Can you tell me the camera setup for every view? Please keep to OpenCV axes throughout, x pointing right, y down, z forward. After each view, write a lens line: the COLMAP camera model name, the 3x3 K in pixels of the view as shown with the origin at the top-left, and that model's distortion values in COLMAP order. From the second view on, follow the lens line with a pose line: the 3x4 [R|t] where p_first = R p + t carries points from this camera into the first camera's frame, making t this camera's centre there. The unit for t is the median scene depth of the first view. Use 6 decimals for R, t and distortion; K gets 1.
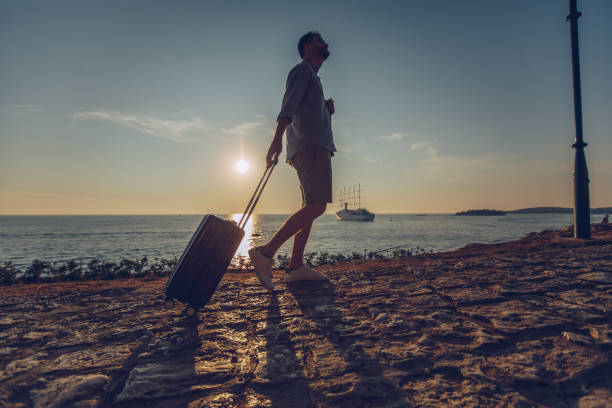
lens RADIAL K [[298.8, 0, 290.0], [0, 298.8, 202.0], [0, 0, 1]] dist [-0.039839, 0.010237]
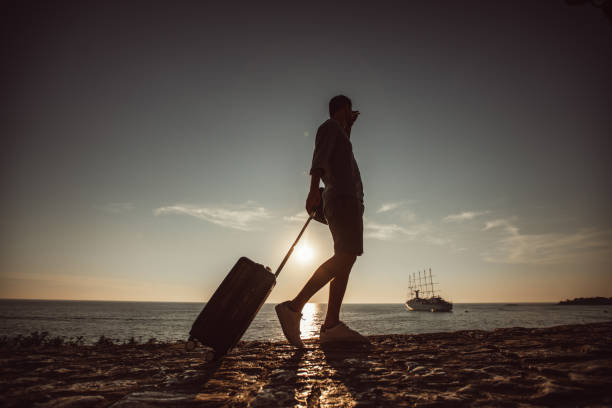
lens RADIAL K [[300.6, 0, 289.9], [0, 300.6, 208.5], [0, 0, 1]] dist [-0.023718, 0.001338]
pose [[0.977658, -0.051173, -0.203878, 0.130881], [-0.006167, 0.962514, -0.271161, 0.160901], [0.210111, 0.266360, 0.940694, 0.026693]]
